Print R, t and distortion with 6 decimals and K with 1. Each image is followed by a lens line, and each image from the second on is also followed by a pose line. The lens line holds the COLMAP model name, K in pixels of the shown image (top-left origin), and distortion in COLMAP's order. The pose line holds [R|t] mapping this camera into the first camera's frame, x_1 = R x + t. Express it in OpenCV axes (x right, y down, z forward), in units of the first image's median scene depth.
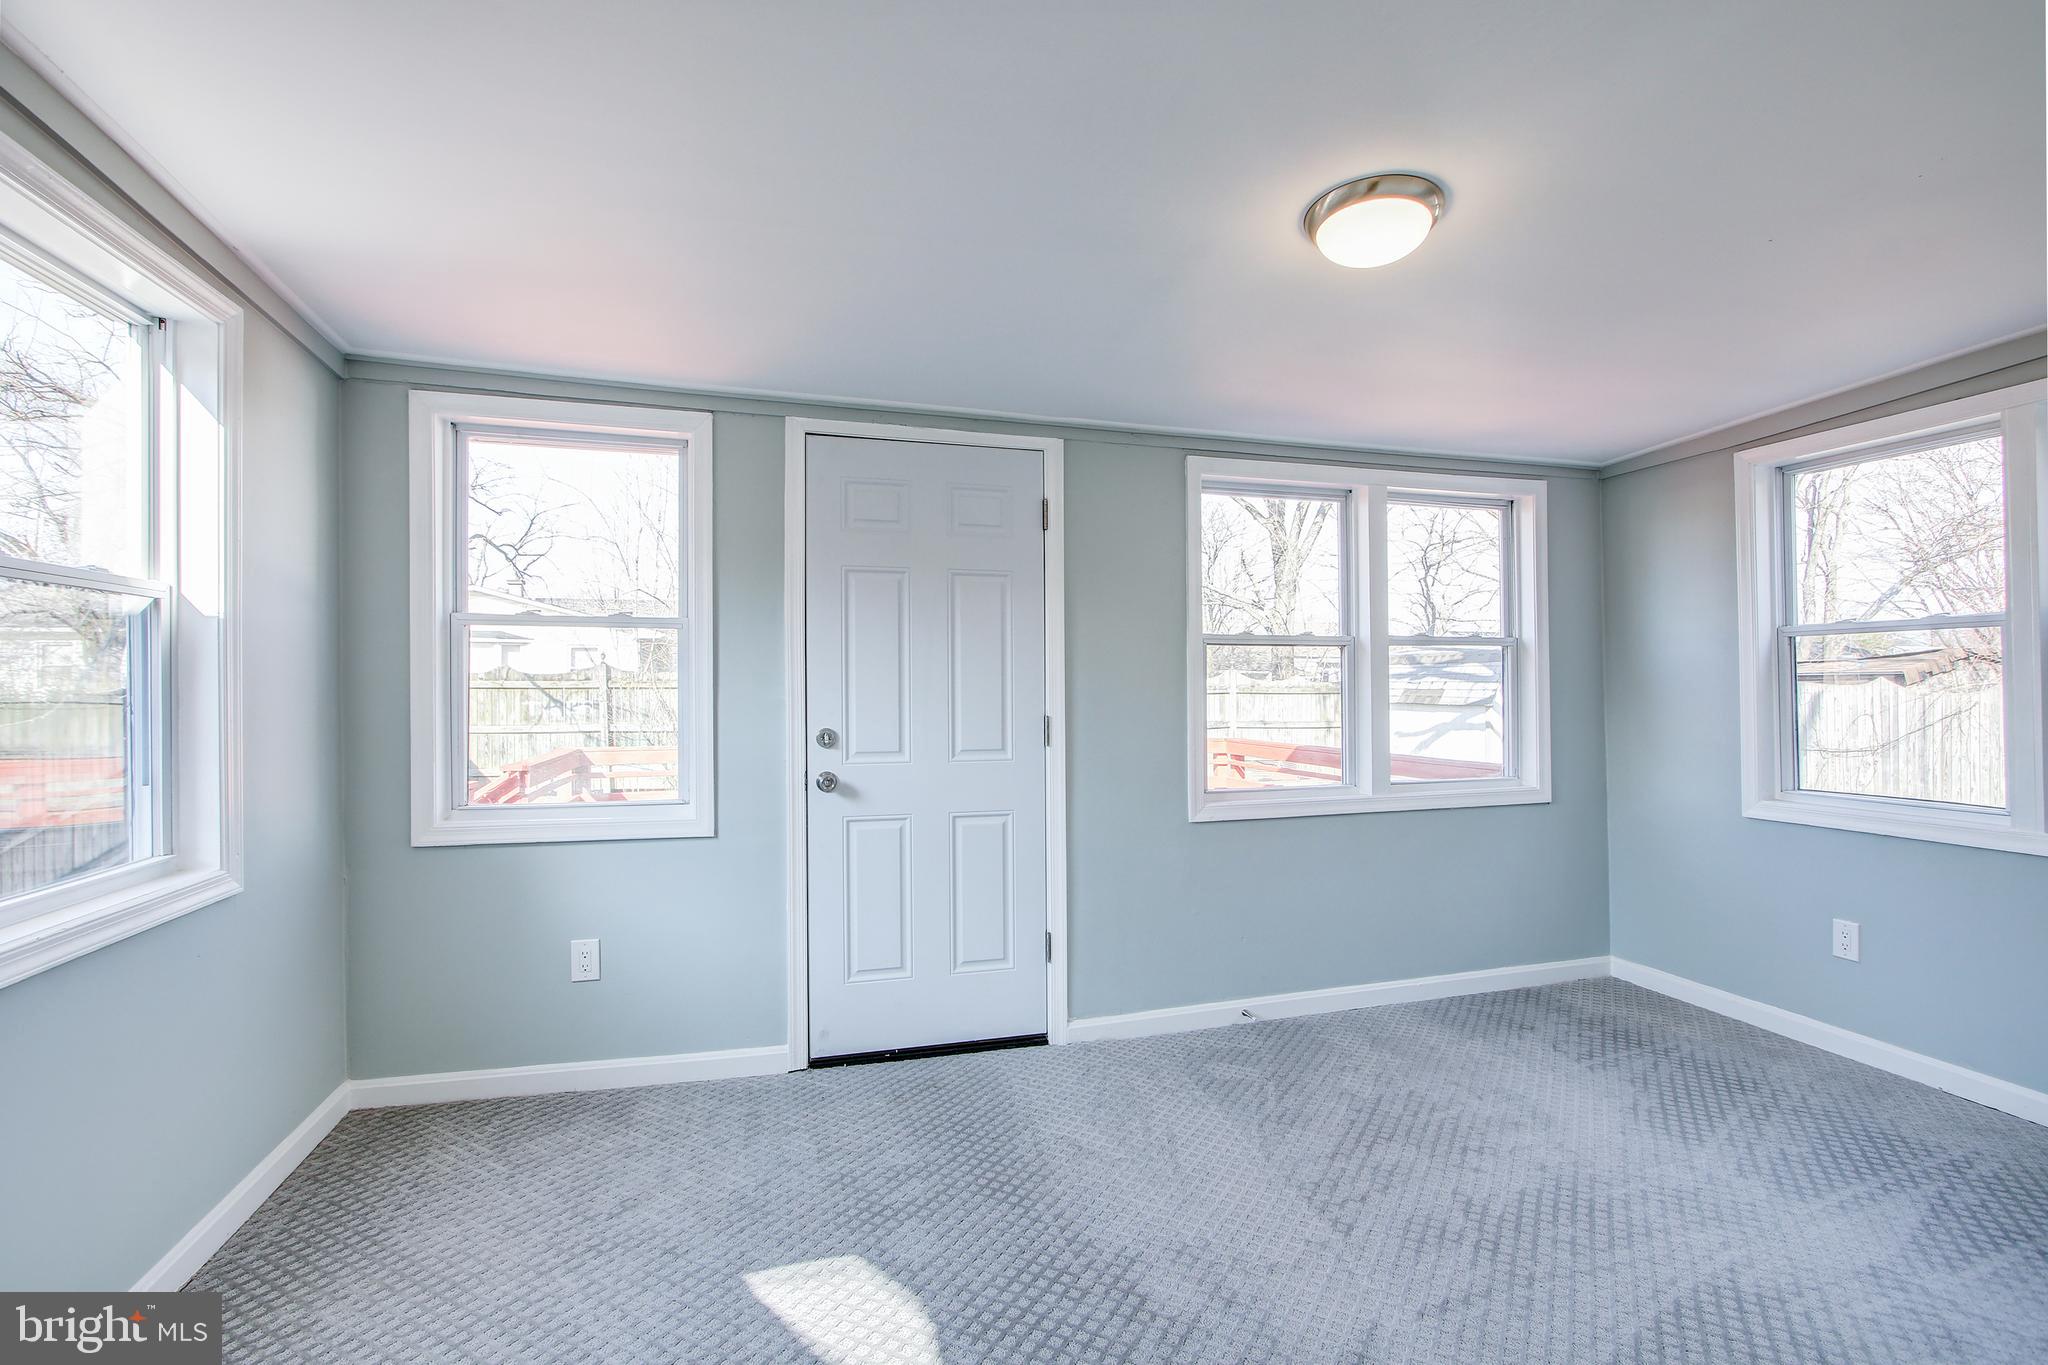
lens RADIAL K [[946.3, 0, 1027.0], [0, 946.3, 675.8], [0, 0, 1]] dist [-0.014520, 0.002257]
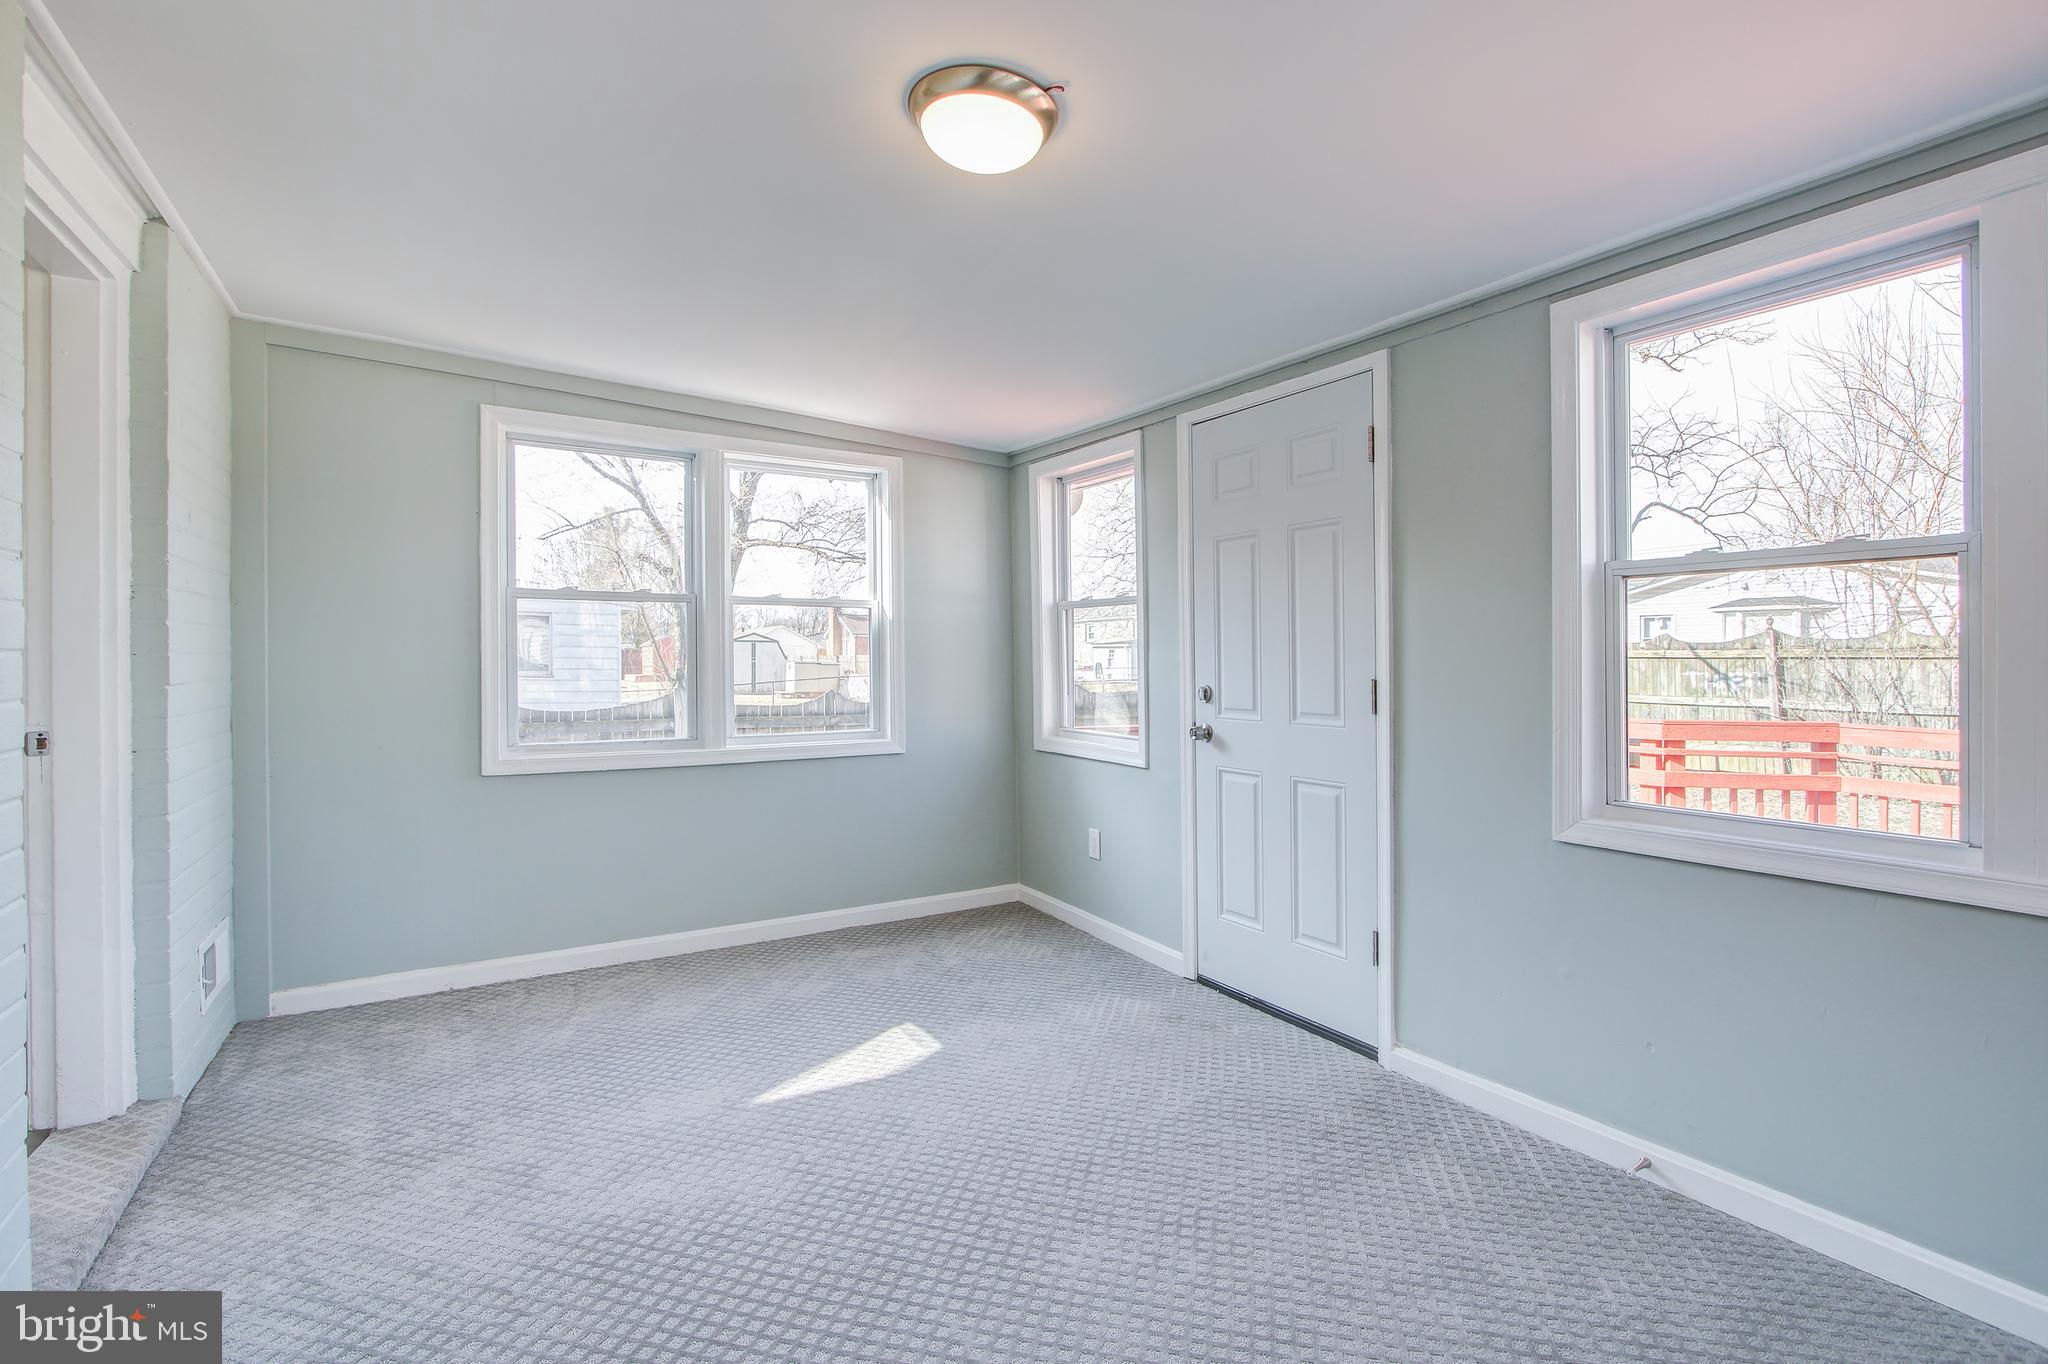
lens RADIAL K [[946.3, 0, 1037.7], [0, 946.3, 670.3], [0, 0, 1]] dist [-0.014520, 0.002257]
pose [[0.271202, 0.012141, -0.962446, 0.758518], [0.009589, 0.999837, 0.015315, 0.018095], [0.962475, -0.013383, 0.271041, 0.474475]]
